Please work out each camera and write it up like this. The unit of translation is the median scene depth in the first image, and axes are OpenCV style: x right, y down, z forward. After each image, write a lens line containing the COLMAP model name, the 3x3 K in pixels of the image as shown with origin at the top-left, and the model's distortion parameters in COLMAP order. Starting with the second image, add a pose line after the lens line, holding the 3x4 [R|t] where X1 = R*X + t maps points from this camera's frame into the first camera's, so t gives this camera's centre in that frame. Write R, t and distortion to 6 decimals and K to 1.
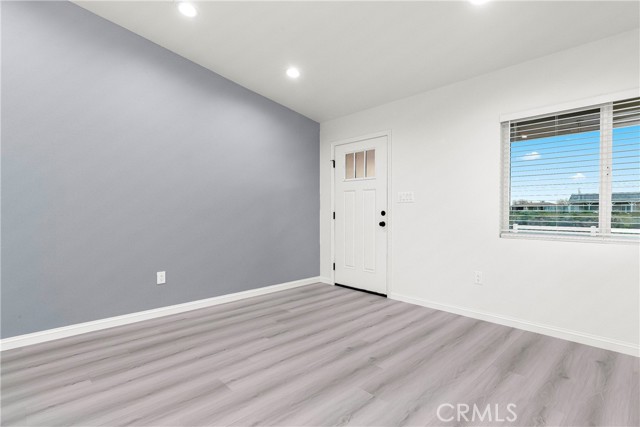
lens RADIAL K [[309.9, 0, 317.7], [0, 309.9, 216.5], [0, 0, 1]] dist [0.003507, 0.000723]
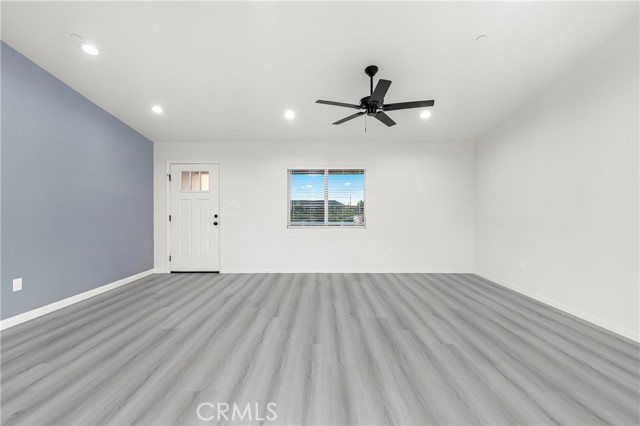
lens RADIAL K [[269.5, 0, 319.1], [0, 269.5, 212.4], [0, 0, 1]] dist [0.000971, 0.000308]
pose [[0.691804, -0.001255, 0.722084, -0.415882], [0.010876, 0.999903, -0.008682, -0.013930], [-0.722003, 0.013860, 0.691751, -0.263526]]
